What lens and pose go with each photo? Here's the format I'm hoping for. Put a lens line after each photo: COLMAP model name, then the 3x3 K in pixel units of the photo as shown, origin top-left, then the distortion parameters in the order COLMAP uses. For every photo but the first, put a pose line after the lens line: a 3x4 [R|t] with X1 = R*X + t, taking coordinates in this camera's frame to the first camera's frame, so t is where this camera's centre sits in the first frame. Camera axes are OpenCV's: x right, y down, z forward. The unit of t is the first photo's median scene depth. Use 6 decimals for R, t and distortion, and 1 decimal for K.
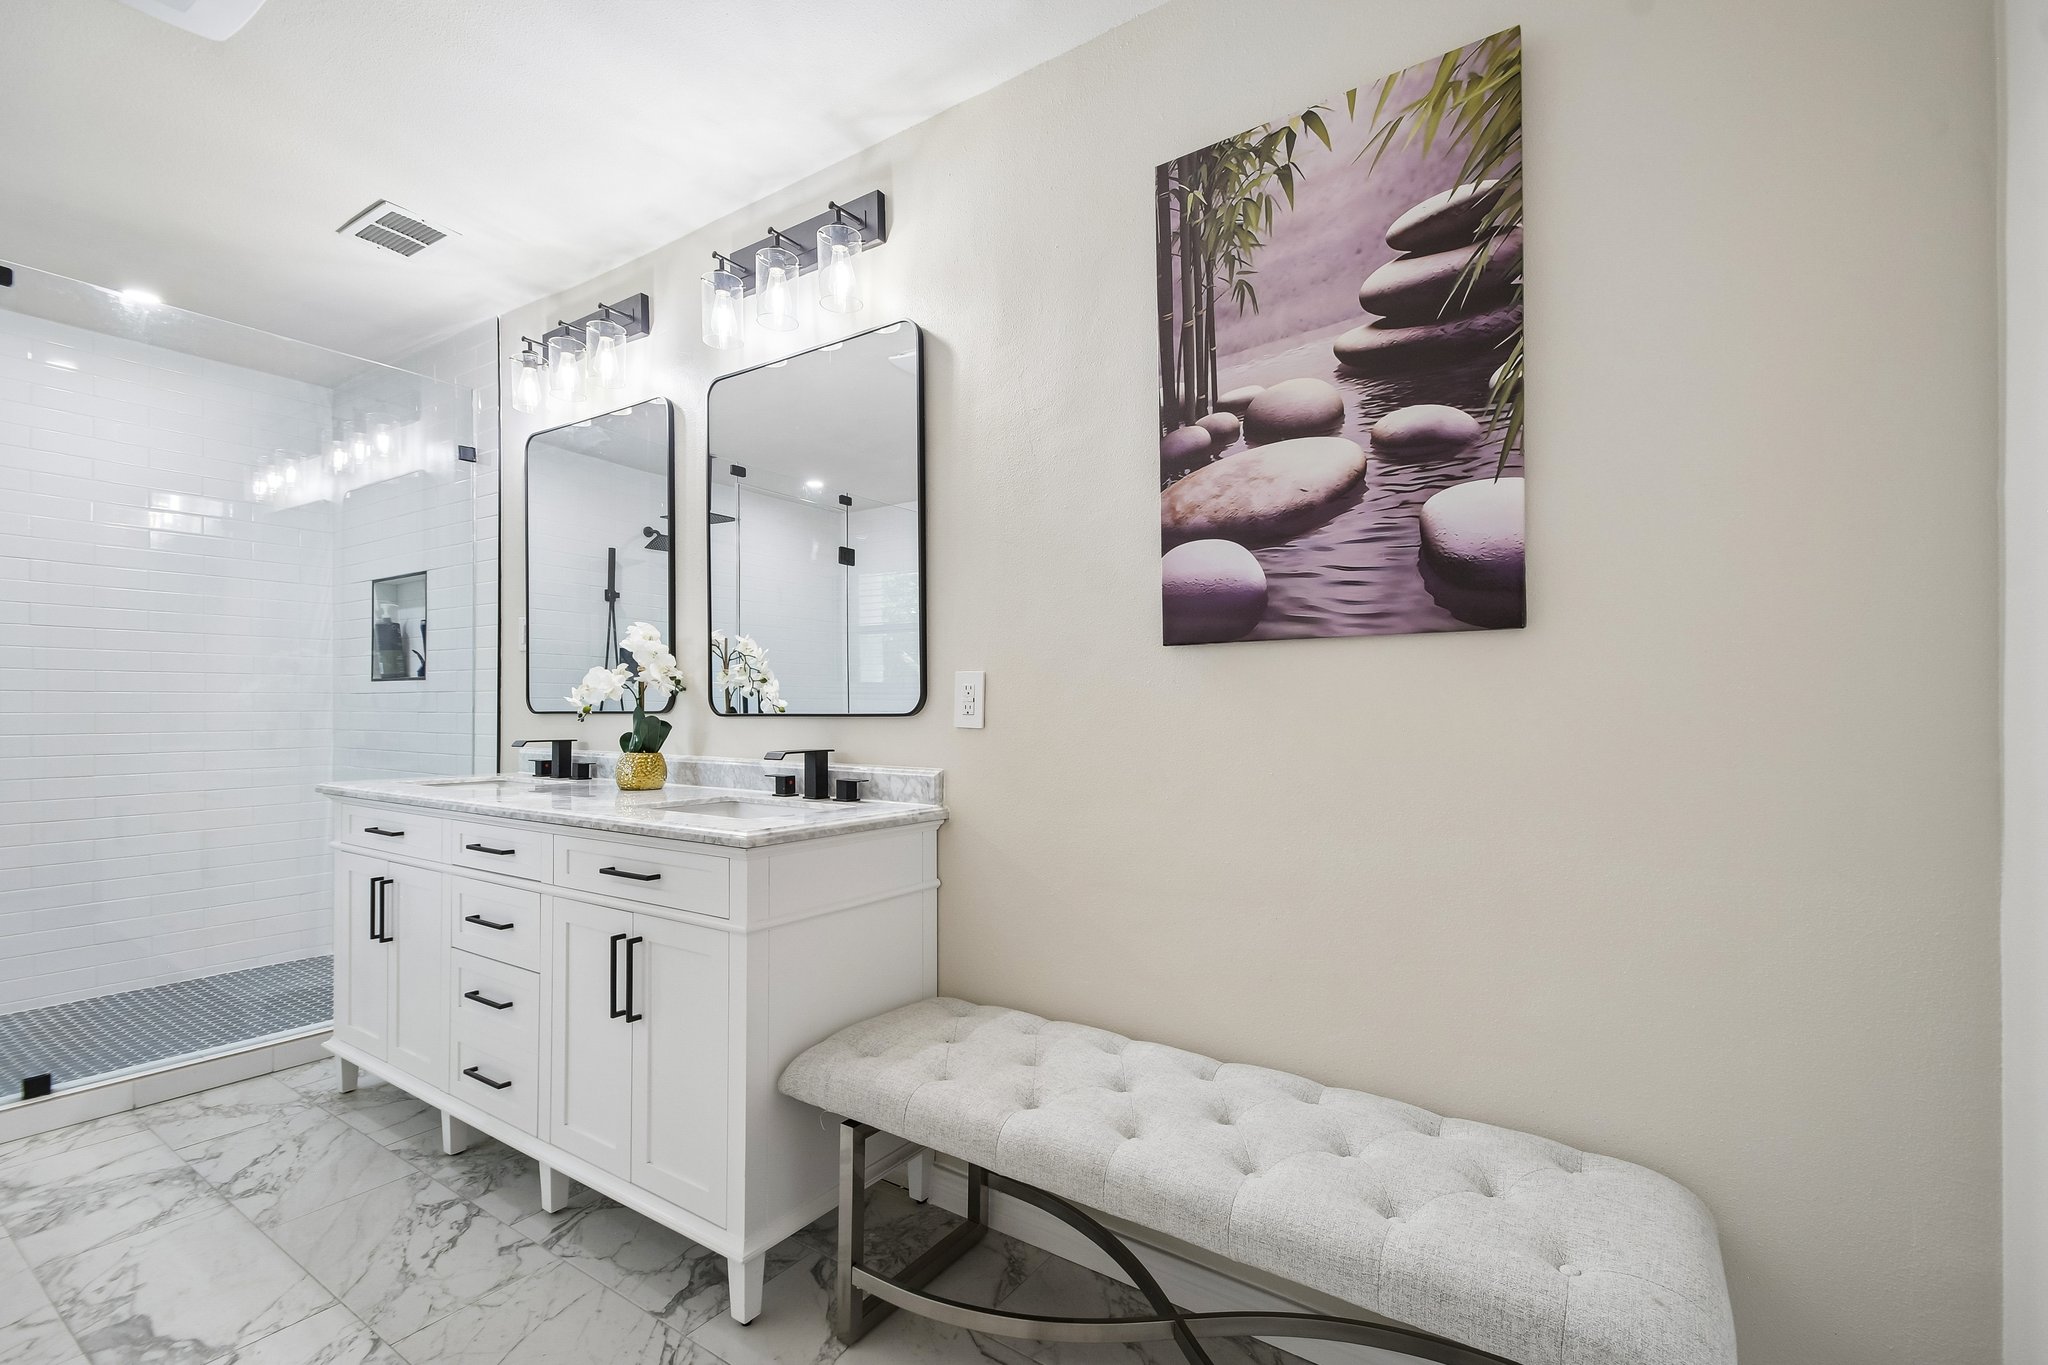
lens RADIAL K [[911.7, 0, 1010.8], [0, 911.7, 710.6], [0, 0, 1]] dist [-0.000327, 0.000593]
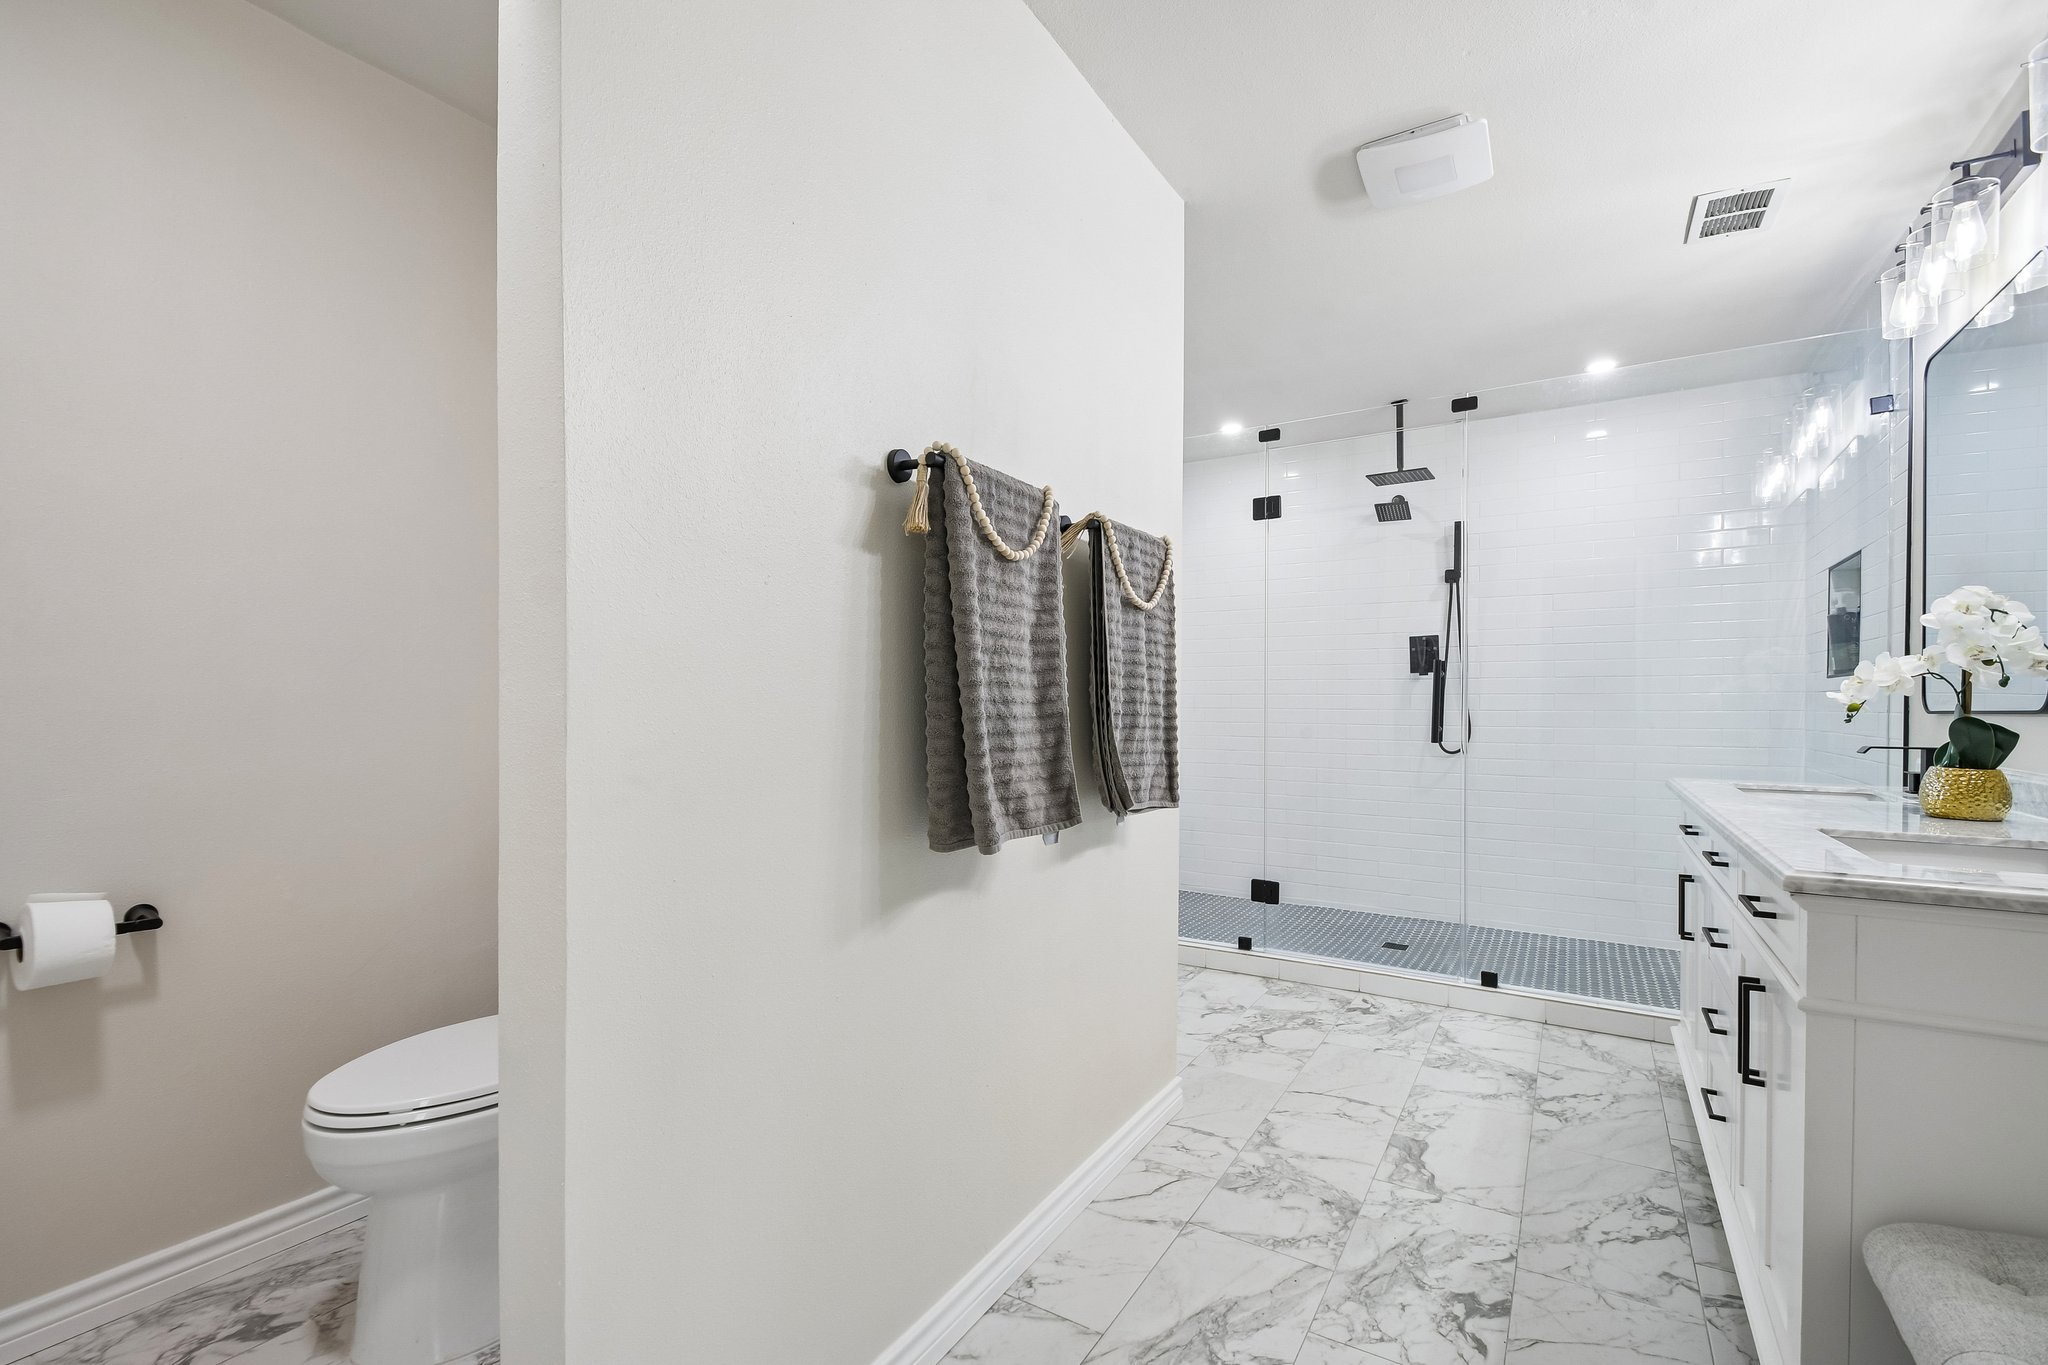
lens RADIAL K [[911.7, 0, 1010.8], [0, 911.7, 710.6], [0, 0, 1]] dist [-0.000327, 0.000593]
pose [[0.052526, 0.007666, -0.998590, 0.293833], [-0.008888, 0.999935, 0.007209, 0.001849], [0.998580, 0.008497, 0.052591, 0.219508]]
